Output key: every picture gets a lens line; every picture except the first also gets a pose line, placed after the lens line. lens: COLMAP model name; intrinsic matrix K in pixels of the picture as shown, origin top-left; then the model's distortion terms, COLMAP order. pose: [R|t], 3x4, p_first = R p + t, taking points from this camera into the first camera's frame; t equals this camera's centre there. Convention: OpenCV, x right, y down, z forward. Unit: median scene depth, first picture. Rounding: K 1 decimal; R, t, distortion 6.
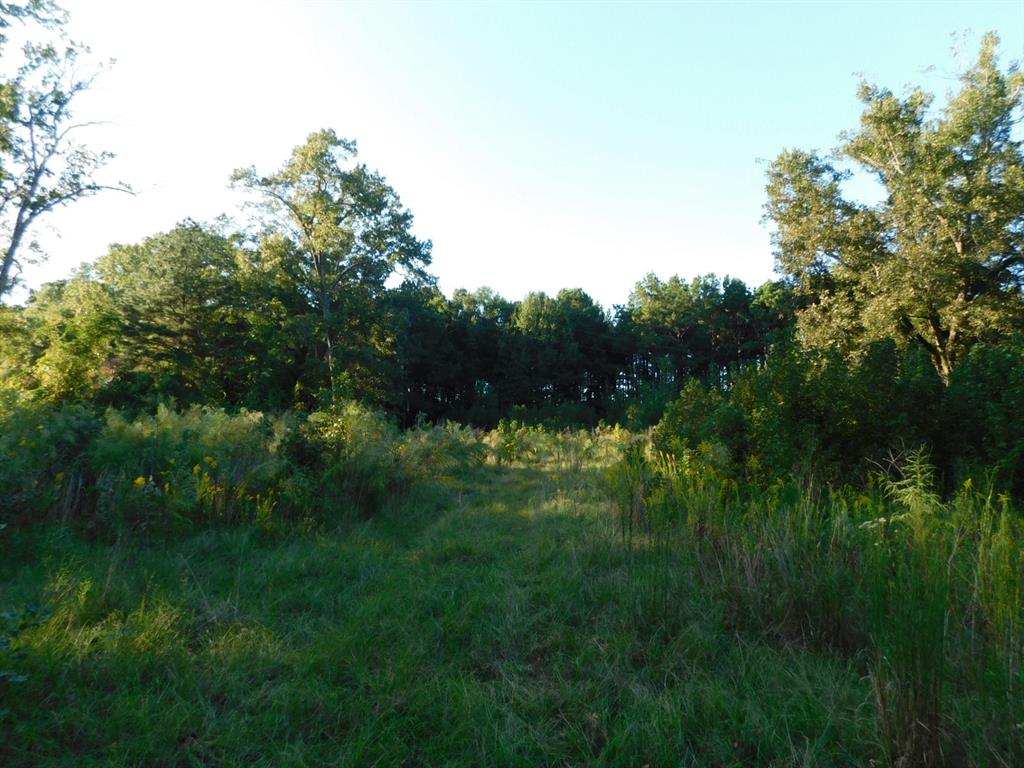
lens RADIAL K [[679.4, 0, 507.5], [0, 679.4, 377.3], [0, 0, 1]] dist [-0.087541, 0.069563]
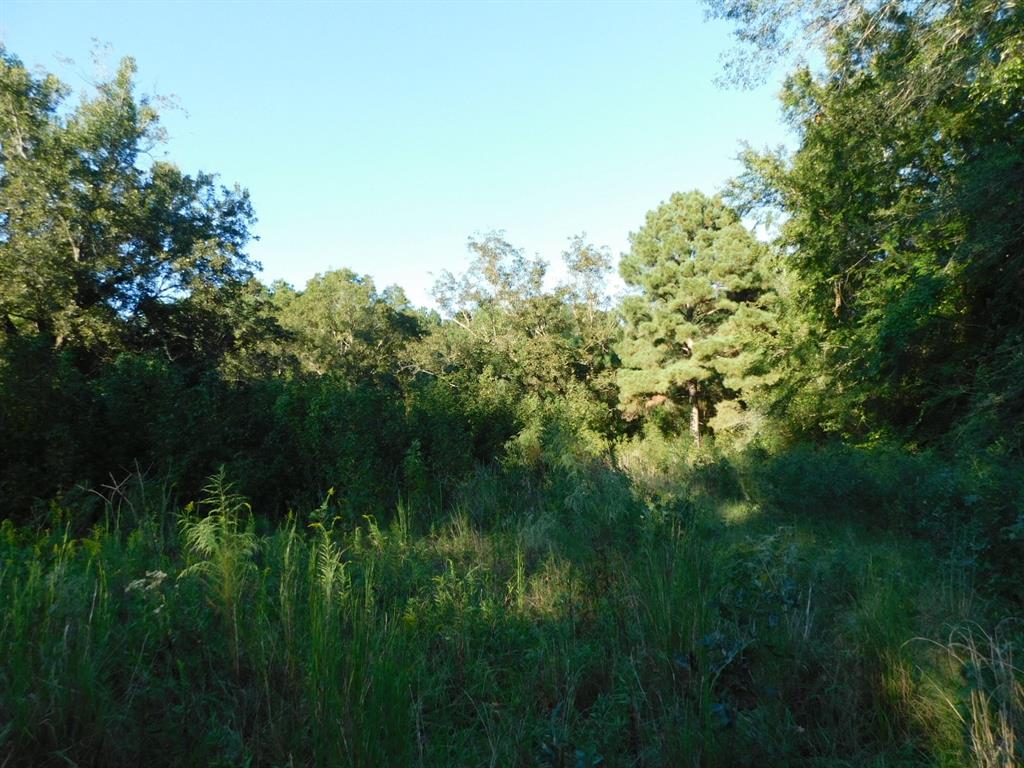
lens RADIAL K [[679.4, 0, 507.5], [0, 679.4, 377.3], [0, 0, 1]] dist [-0.087541, 0.069563]
pose [[0.337130, 0.083438, 0.937754, -0.001068], [-0.069039, 0.995574, -0.063762, 0.001968], [-0.938923, -0.043245, 0.341398, 0.039315]]
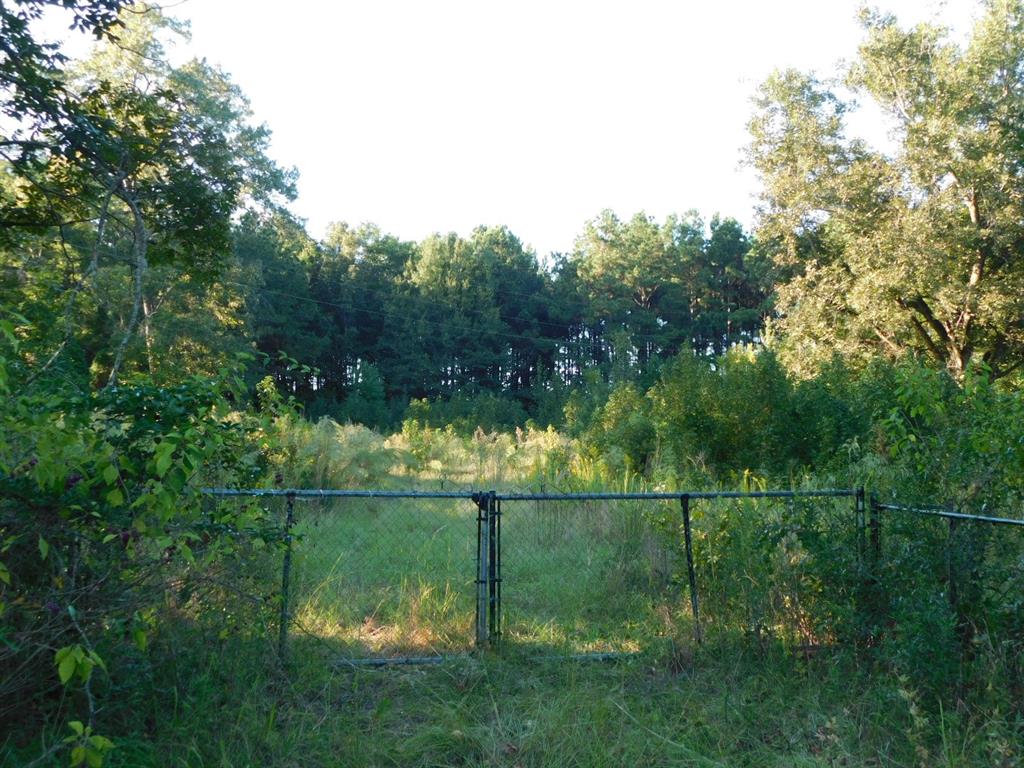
lens RADIAL K [[1063.2, 0, 512.0], [0, 1063.2, 384.0], [0, 0, 1]] dist [-0.005040, -0.004982]
pose [[0.993159, 0.008964, 0.116423, -0.016934], [-0.012793, 0.999400, 0.032186, -0.012823], [-0.116065, -0.033456, 0.992678, -0.145367]]
